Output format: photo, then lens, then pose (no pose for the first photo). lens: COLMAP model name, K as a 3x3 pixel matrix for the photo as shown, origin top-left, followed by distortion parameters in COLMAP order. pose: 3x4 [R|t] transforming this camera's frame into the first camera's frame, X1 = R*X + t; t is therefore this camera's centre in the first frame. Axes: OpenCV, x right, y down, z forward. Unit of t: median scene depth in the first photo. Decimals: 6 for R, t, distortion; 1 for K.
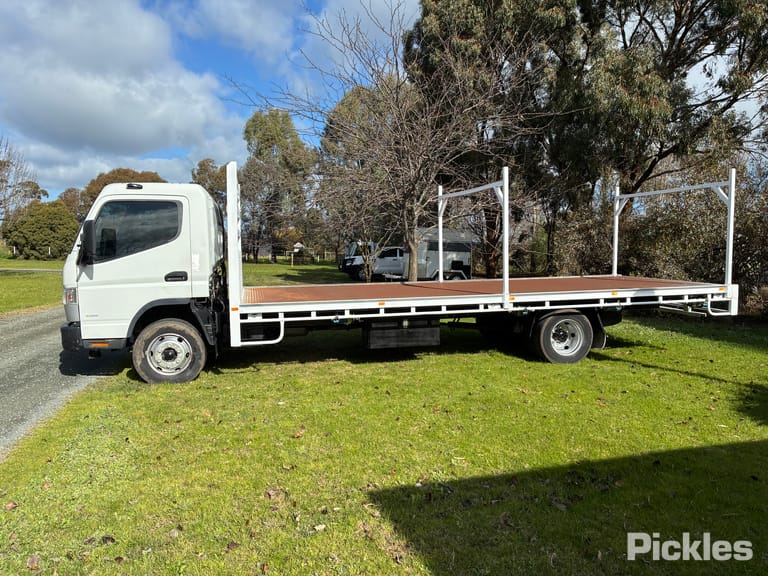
lens RADIAL K [[572.5, 0, 388.2], [0, 572.5, 270.0], [0, 0, 1]] dist [0.042062, -0.084609]
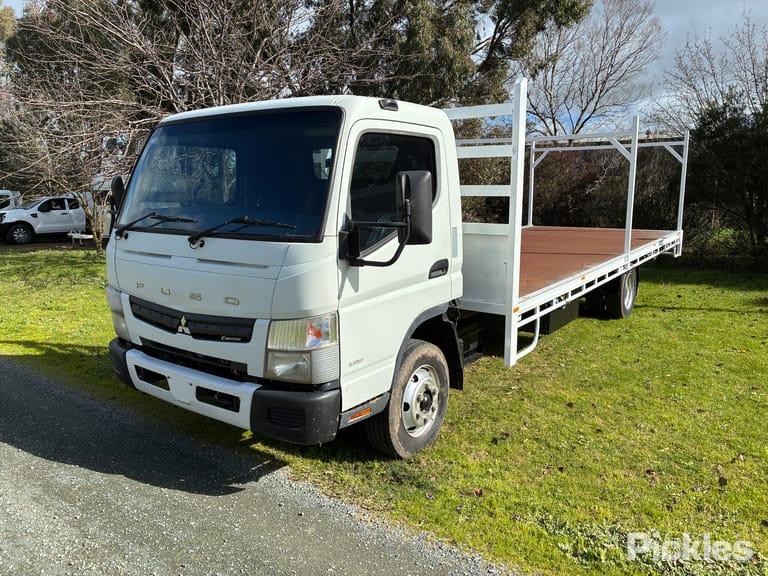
lens RADIAL K [[572.5, 0, 388.2], [0, 572.5, 270.0], [0, 0, 1]] dist [0.042062, -0.084609]
pose [[0.759934, -0.095063, 0.643011, -0.779455], [0.033817, 0.993690, 0.106942, -0.051128], [-0.649120, -0.059524, 0.758354, 0.589155]]
